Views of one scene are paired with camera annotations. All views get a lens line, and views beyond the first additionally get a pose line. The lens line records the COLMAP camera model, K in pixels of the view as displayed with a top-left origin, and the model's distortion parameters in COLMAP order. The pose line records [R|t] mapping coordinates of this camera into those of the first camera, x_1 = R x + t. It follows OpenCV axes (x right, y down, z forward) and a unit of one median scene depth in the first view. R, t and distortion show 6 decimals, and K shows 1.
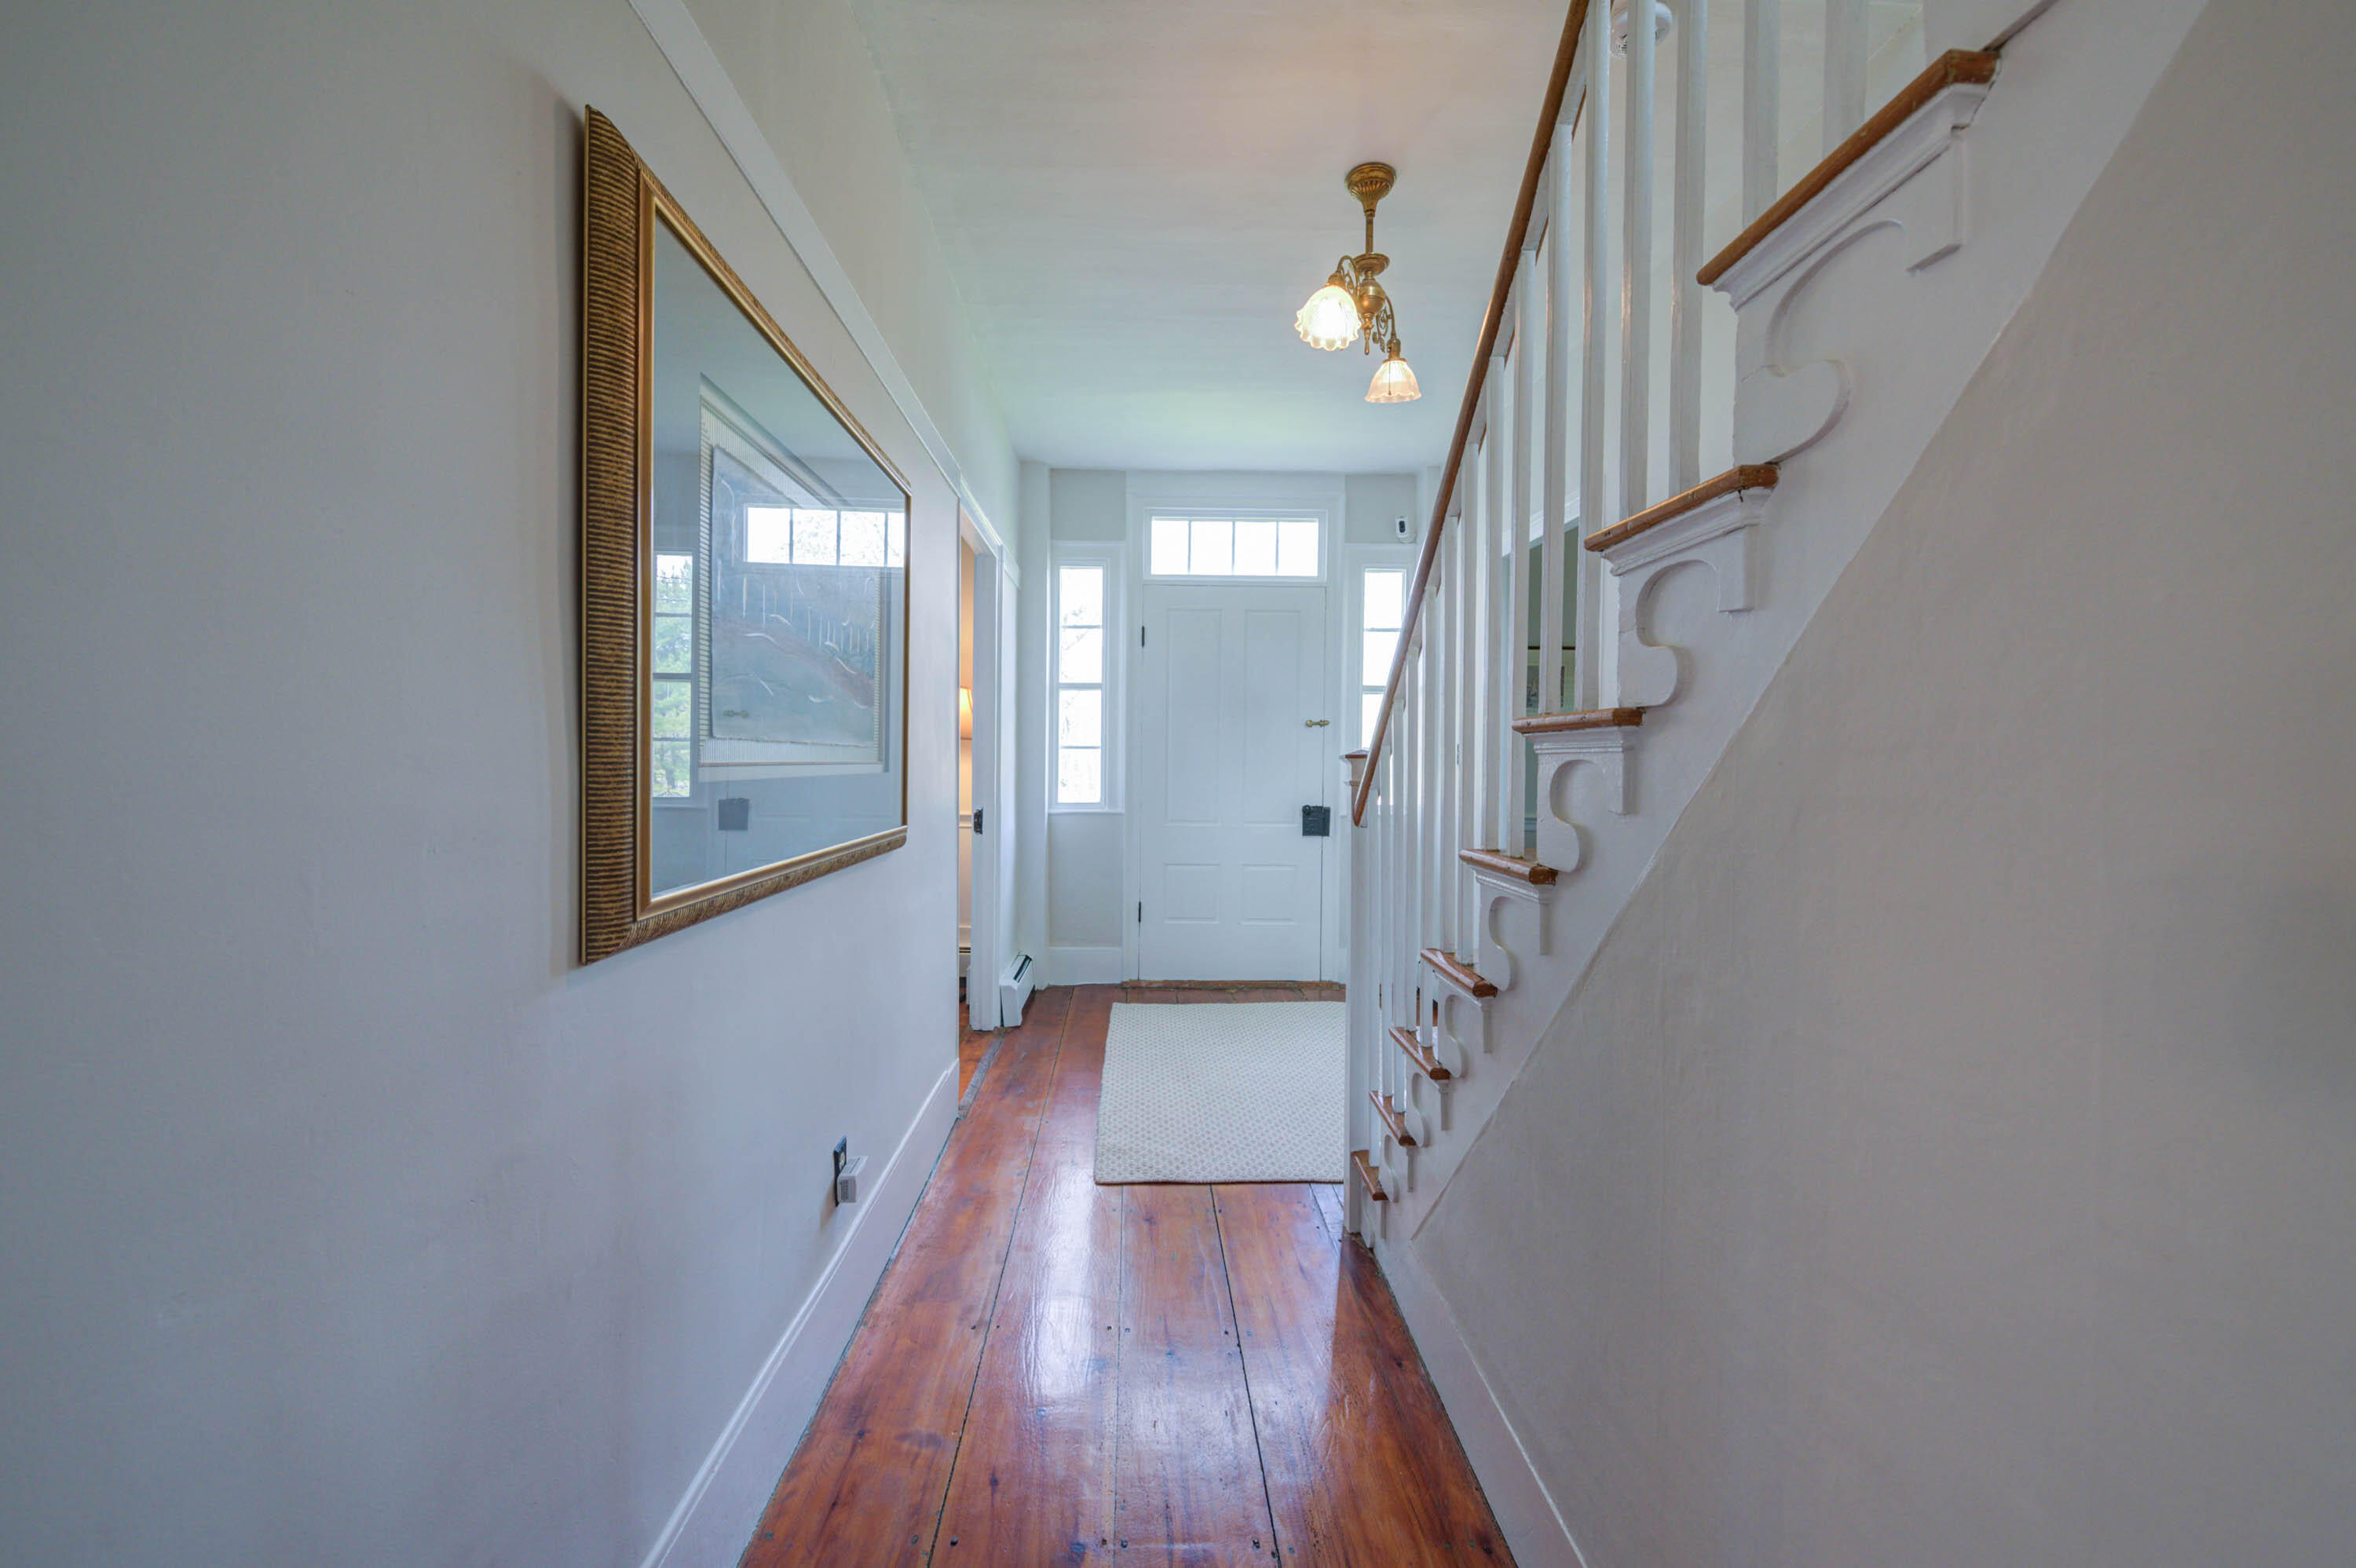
lens RADIAL K [[936.6, 0, 1180.7], [0, 936.6, 779.7], [0, 0, 1]] dist [0.001864, -0.002005]
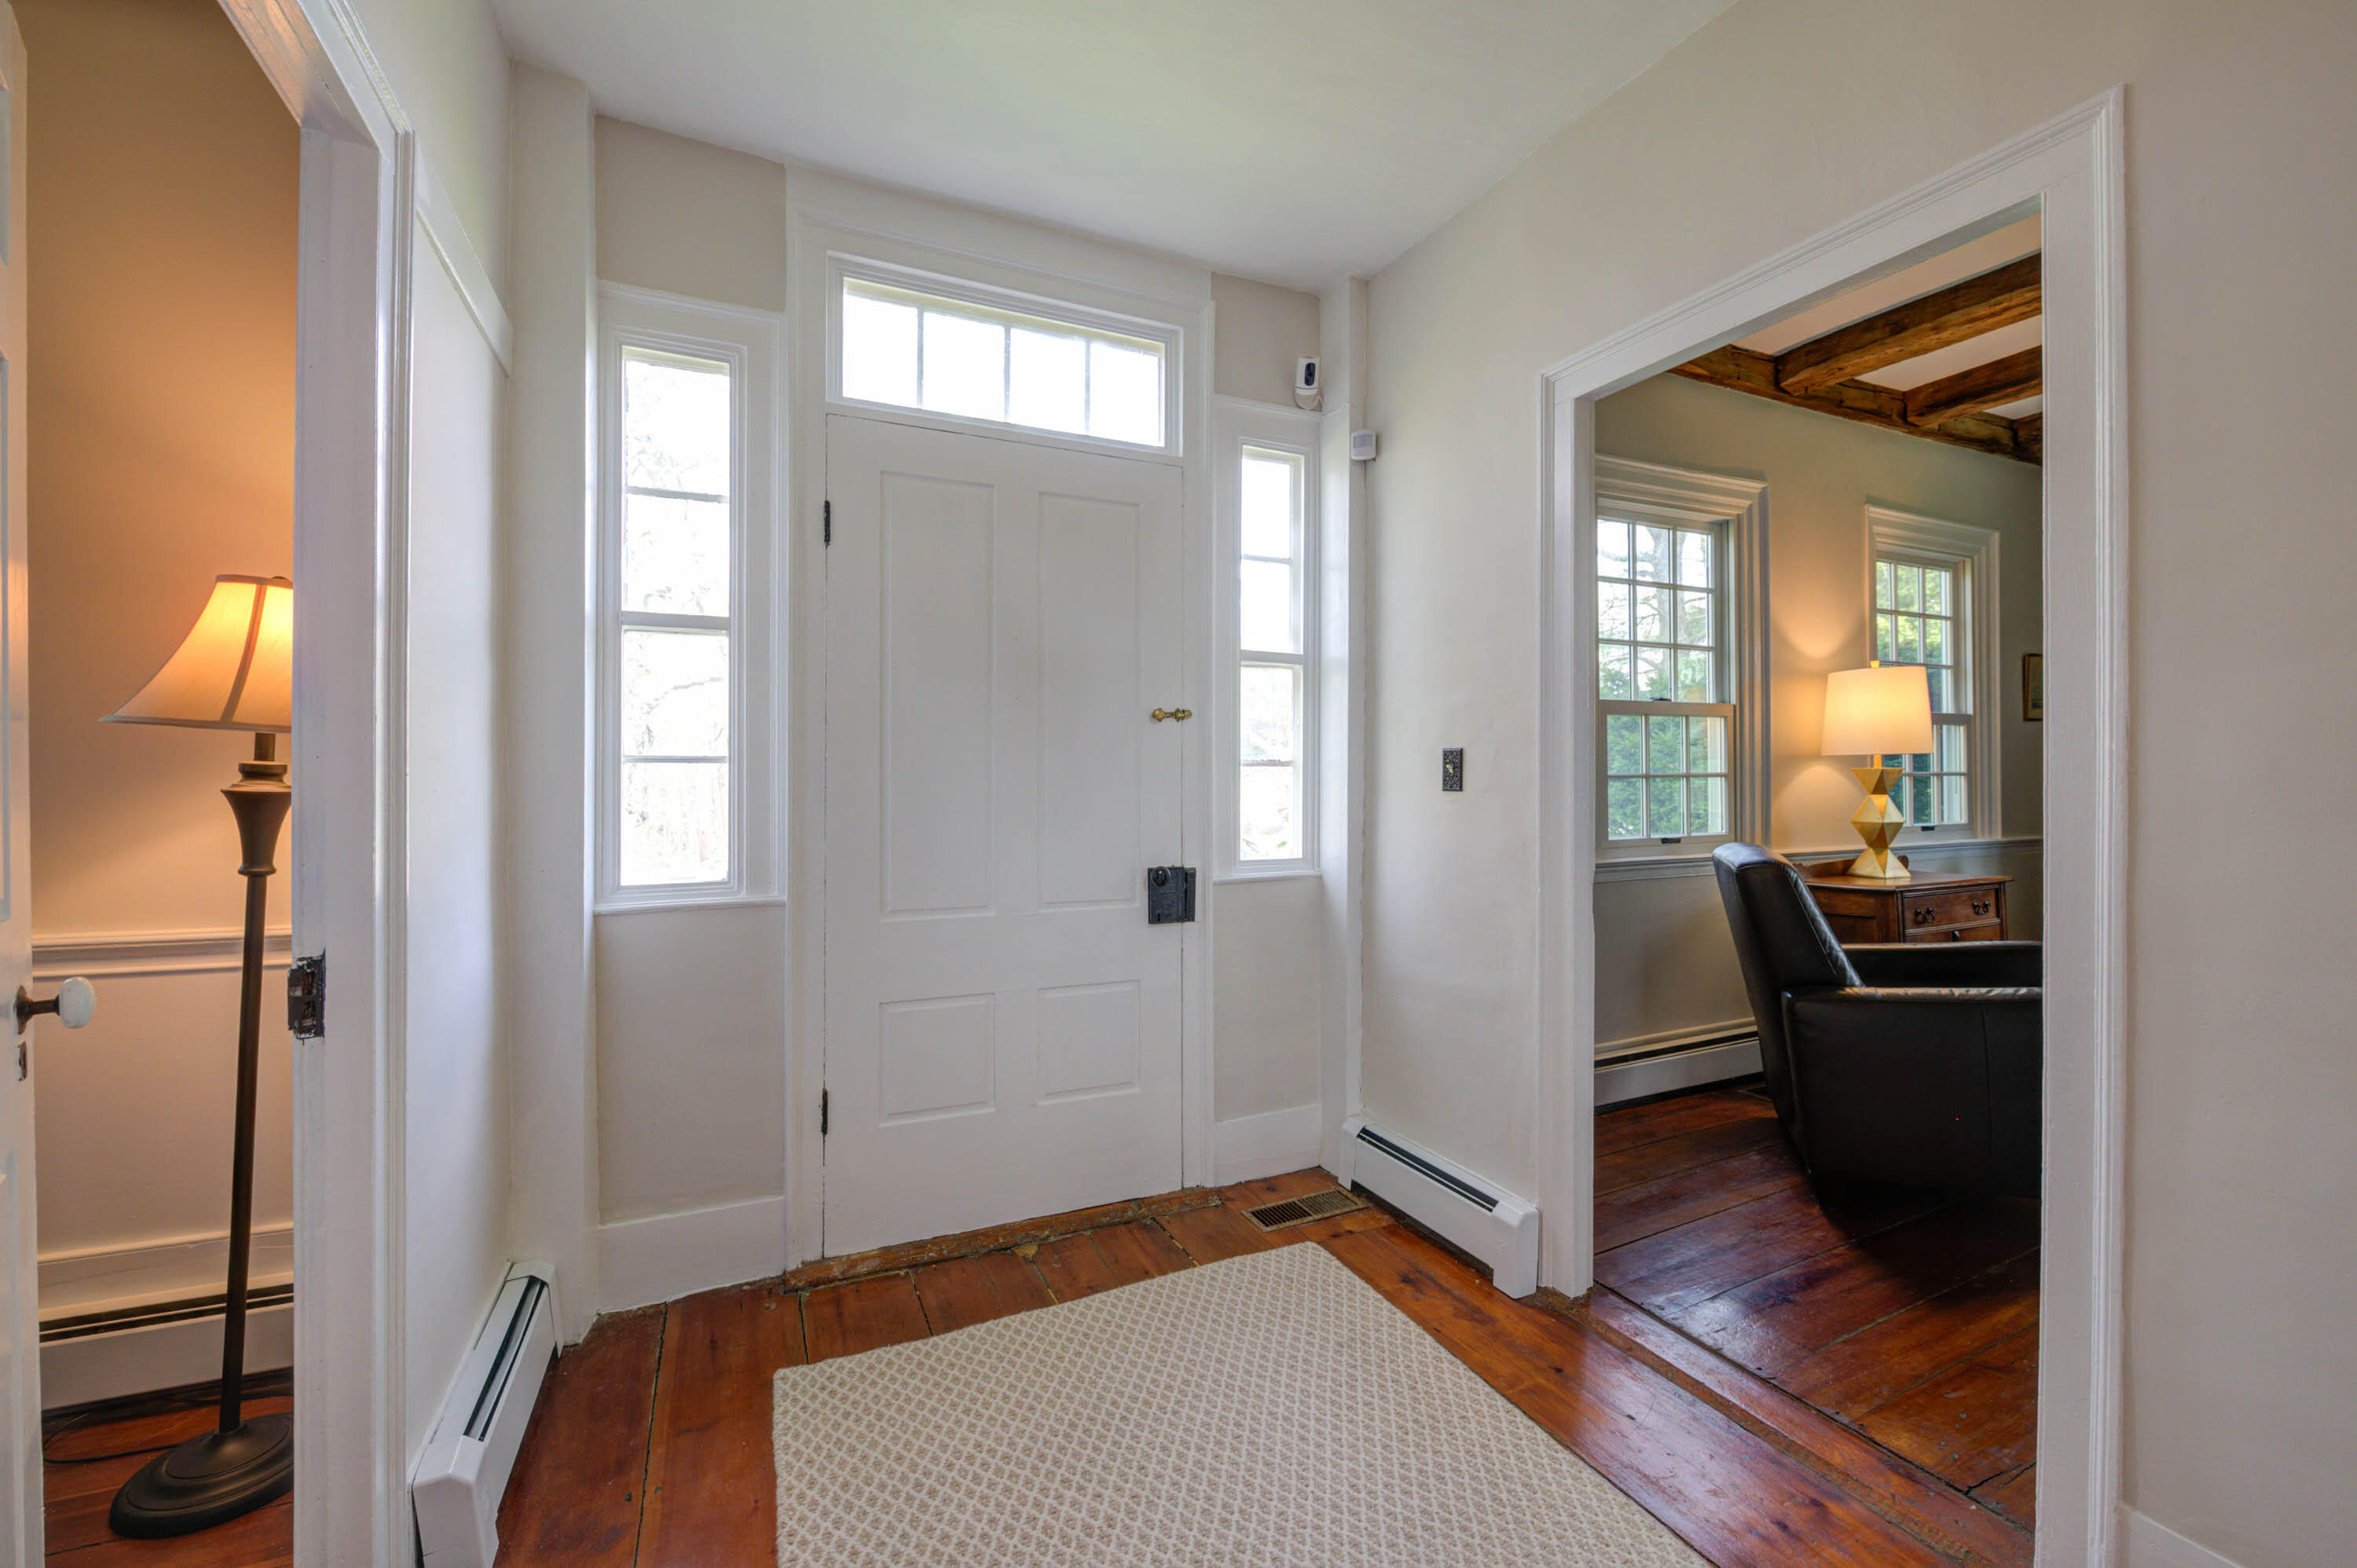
lens RADIAL K [[937.1, 0, 1181.2], [0, 937.1, 779.7], [0, 0, 1]] dist [0.001864, -0.002005]
pose [[0.920374, -0.008673, 0.390942, -0.061187], [0.018028, 0.999632, -0.020267, -0.011452], [-0.390623, 0.025701, 0.920192, 0.498633]]
